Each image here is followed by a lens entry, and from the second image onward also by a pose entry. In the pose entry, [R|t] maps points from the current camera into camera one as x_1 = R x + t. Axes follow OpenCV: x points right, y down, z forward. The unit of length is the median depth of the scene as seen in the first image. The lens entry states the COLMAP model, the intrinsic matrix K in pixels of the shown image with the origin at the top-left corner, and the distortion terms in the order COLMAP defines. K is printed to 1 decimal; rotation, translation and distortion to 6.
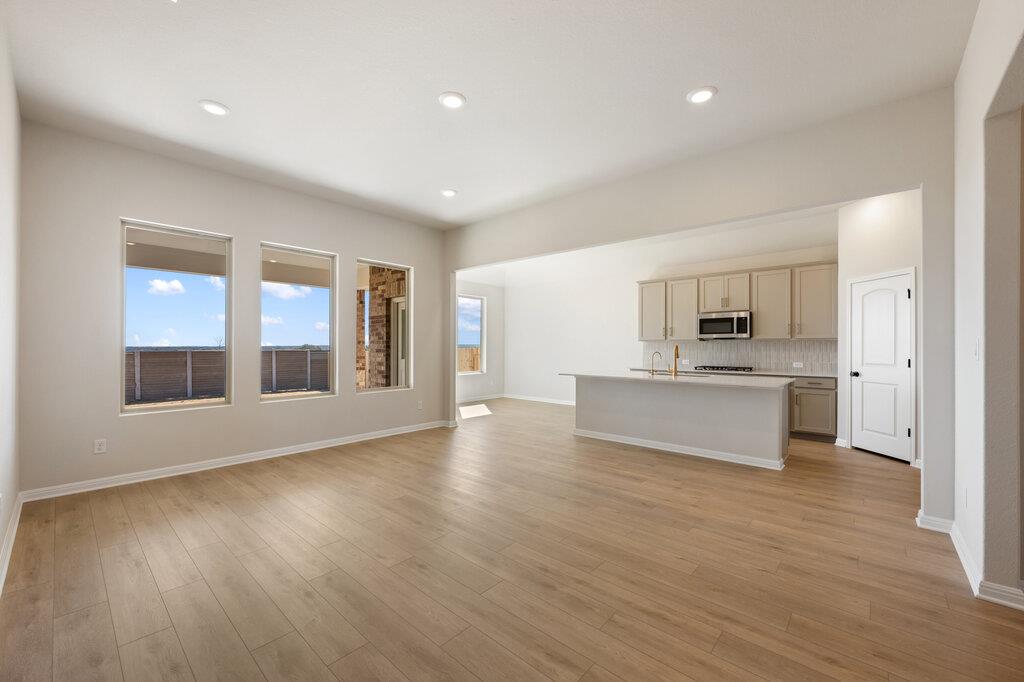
lens RADIAL K [[405.2, 0, 520.0], [0, 405.2, 338.0], [0, 0, 1]] dist [0.003256, -0.000953]
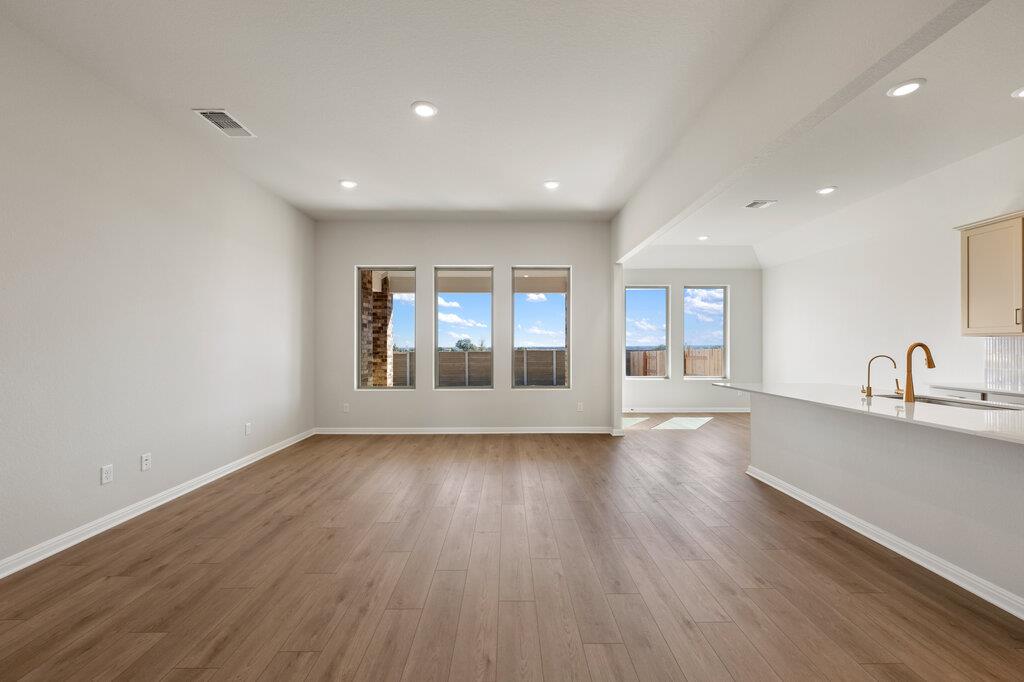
lens RADIAL K [[405.2, 0, 516.5], [0, 405.2, 345.1], [0, 0, 1]] dist [0.003256, -0.000953]
pose [[0.668660, -0.006405, -0.743541, 0.379092], [0.018939, 0.999785, 0.008419, 0.005170], [0.743327, -0.019712, 0.668638, 0.240735]]
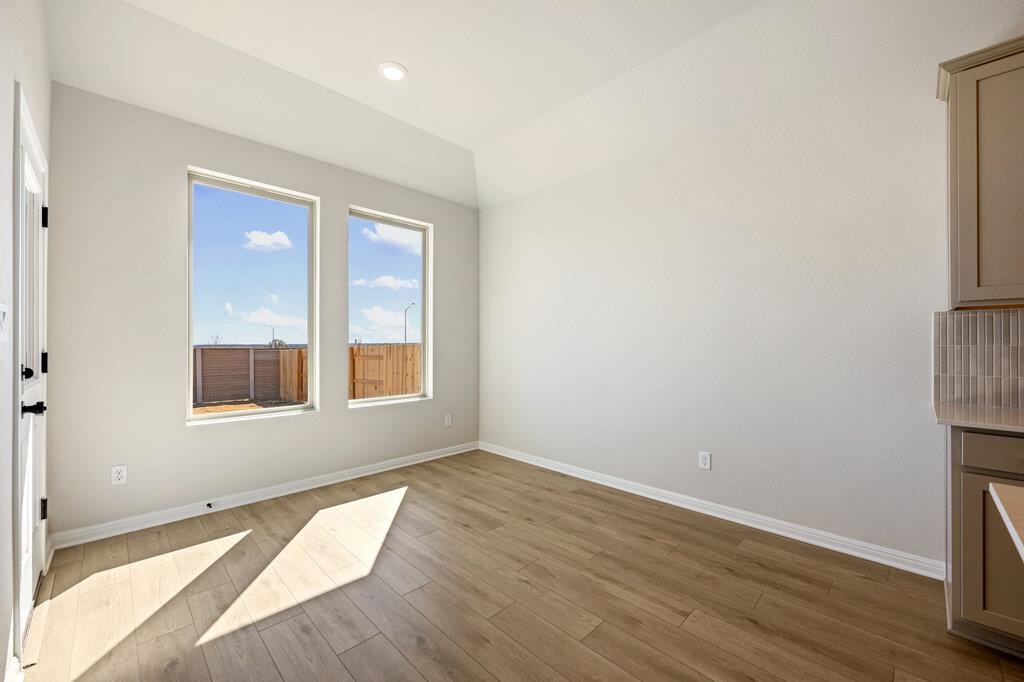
lens RADIAL K [[405.2, 0, 509.2], [0, 405.2, 350.8], [0, 0, 1]] dist [0.003256, -0.000953]
pose [[0.996565, -0.003685, -0.082728, 0.056081], [0.006898, 0.999232, 0.038583, 0.028984], [0.082522, -0.039021, 0.995825, 0.935143]]
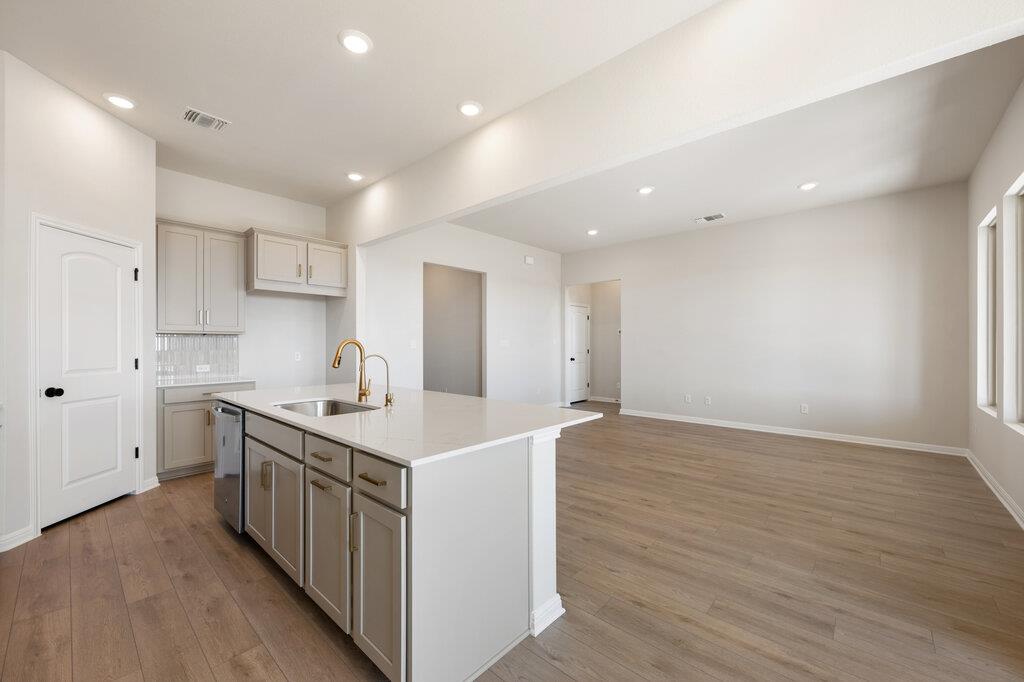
lens RADIAL K [[405.2, 0, 511.5], [0, 405.2, 342.9], [0, 0, 1]] dist [0.003256, -0.000953]
pose [[-0.999726, -0.002679, 0.023242, 0.162873], [-0.003238, 0.999706, -0.024041, 0.028355], [-0.023171, -0.024109, -0.999441, 1.309137]]
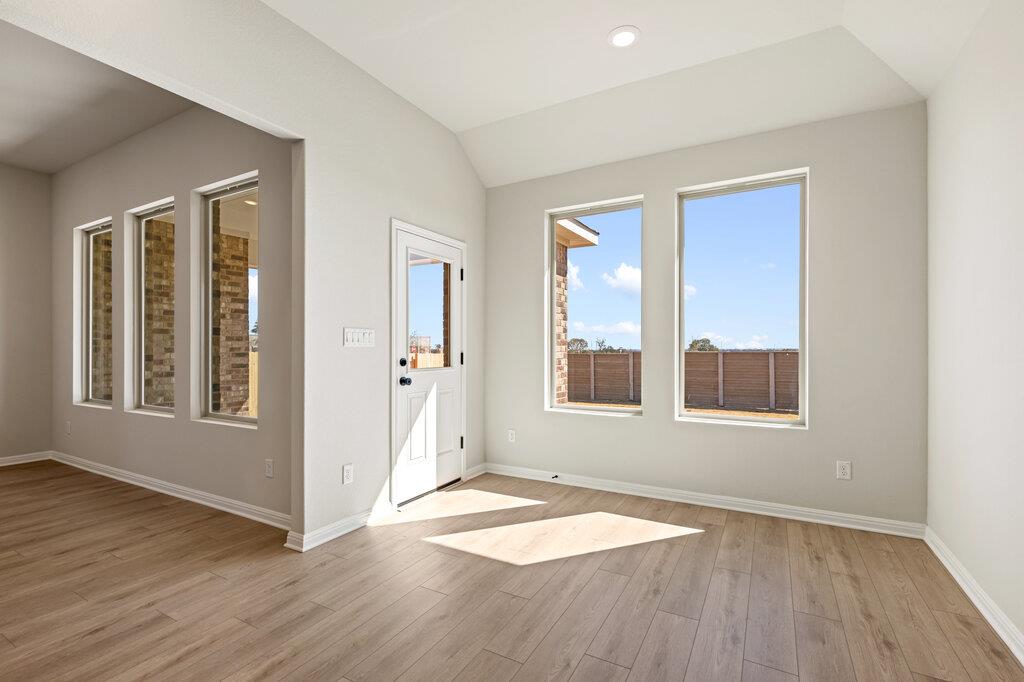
lens RADIAL K [[462.7, 0, 510.8], [0, 462.7, 349.2], [0, 0, 1]] dist [0.000070, 0.000904]
pose [[0.199131, -0.002582, -0.979969, 0.323272], [0.022626, 0.999742, 0.001963, 0.037357], [0.979712, -0.022564, 0.199138, 1.185859]]
